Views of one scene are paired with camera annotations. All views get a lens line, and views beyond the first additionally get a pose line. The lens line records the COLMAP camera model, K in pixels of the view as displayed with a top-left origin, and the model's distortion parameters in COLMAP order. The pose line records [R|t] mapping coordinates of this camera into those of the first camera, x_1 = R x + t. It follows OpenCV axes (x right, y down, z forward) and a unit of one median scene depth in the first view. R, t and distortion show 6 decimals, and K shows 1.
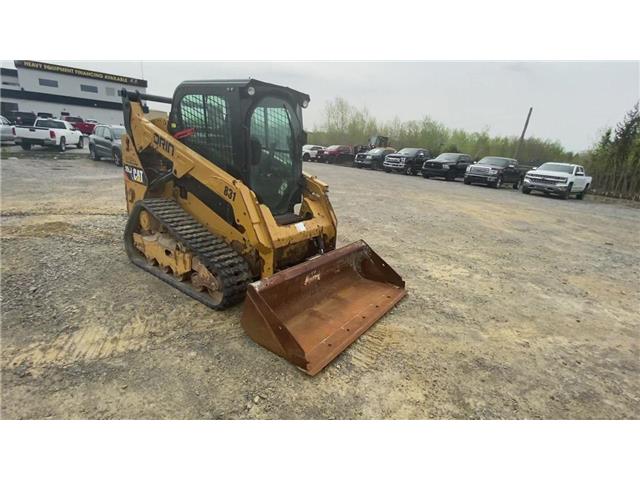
lens RADIAL K [[309.2, 0, 319.4], [0, 309.2, 237.8], [0, 0, 1]] dist [0.007614, -0.010491]
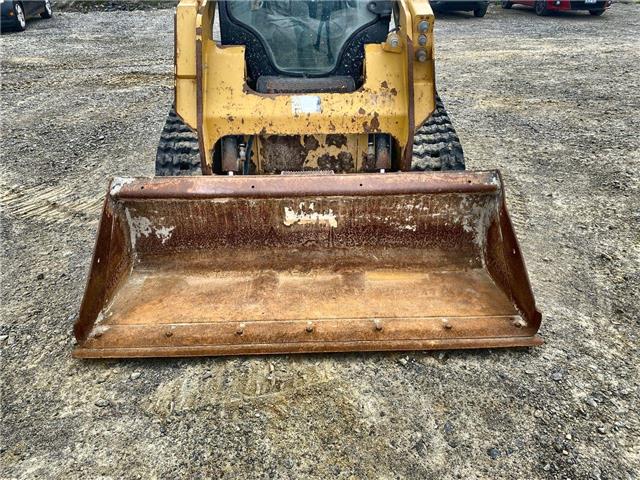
lens RADIAL K [[484.8, 0, 318.1], [0, 484.8, 238.8], [0, 0, 1]] dist [0.028662, -0.025936]
pose [[0.617590, 0.313196, -0.721451, 0.514516], [-0.176487, 0.949086, 0.260937, -0.034807], [0.766443, -0.033825, 0.641421, 0.505702]]
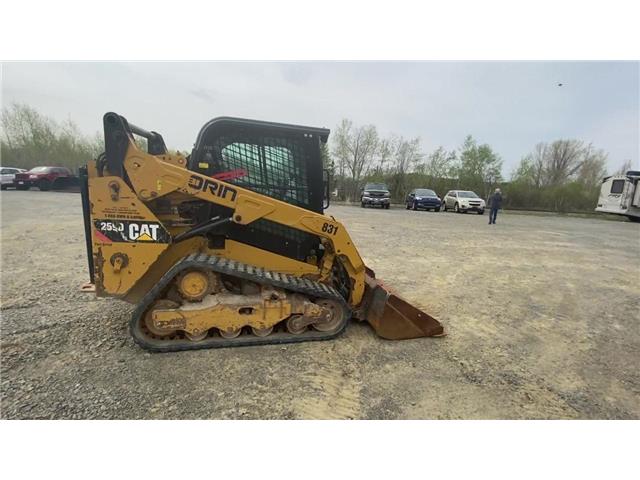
lens RADIAL K [[309.2, 0, 317.3], [0, 309.2, 237.5], [0, 0, 1]] dist [0.007614, -0.010491]
pose [[0.656759, -0.185731, 0.730871, -0.927984], [0.223617, 0.973569, 0.046464, -0.143533], [-0.720183, 0.132920, 0.680932, 0.233117]]
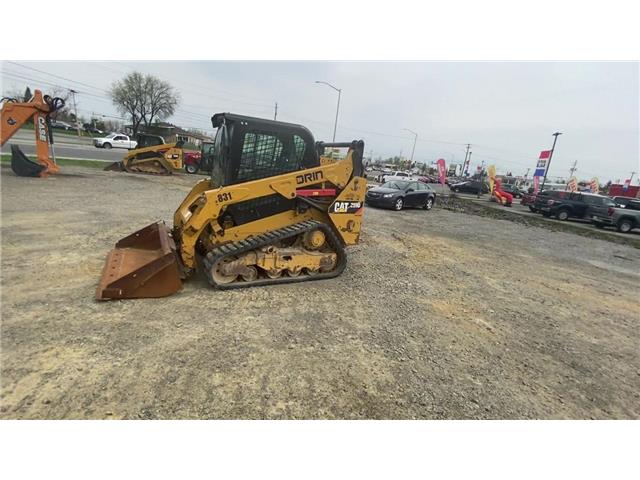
lens RADIAL K [[309.2, 0, 318.8], [0, 309.2, 239.4], [0, 0, 1]] dist [0.007614, -0.010491]
pose [[-0.398660, 0.082233, -0.913404, 0.861190], [-0.404994, 0.877810, 0.255791, -0.470142], [0.822830, 0.471897, -0.316644, 1.802815]]
